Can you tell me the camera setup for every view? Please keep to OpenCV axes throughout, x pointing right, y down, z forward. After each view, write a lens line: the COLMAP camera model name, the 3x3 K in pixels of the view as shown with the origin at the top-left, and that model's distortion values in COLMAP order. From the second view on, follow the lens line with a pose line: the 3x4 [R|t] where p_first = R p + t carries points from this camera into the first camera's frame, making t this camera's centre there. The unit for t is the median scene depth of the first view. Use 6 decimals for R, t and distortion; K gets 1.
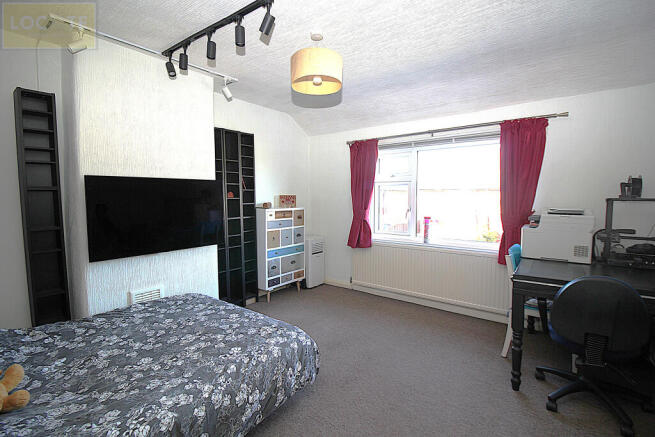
lens RADIAL K [[303.5, 0, 326.9], [0, 303.5, 216.4], [0, 0, 1]] dist [-0.002400, -0.000200]
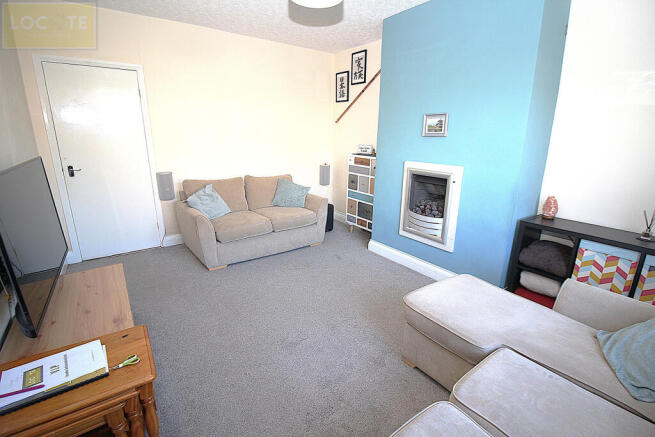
lens RADIAL K [[303.5, 0, 327.3], [0, 303.5, 218.5], [0, 0, 1]] dist [-0.002400, -0.000200]
pose [[-0.327093, 0.253811, -0.910269, 0.894646], [-0.069524, 0.954182, 0.291037, -0.113964], [0.942431, 0.158482, -0.294460, 1.233675]]
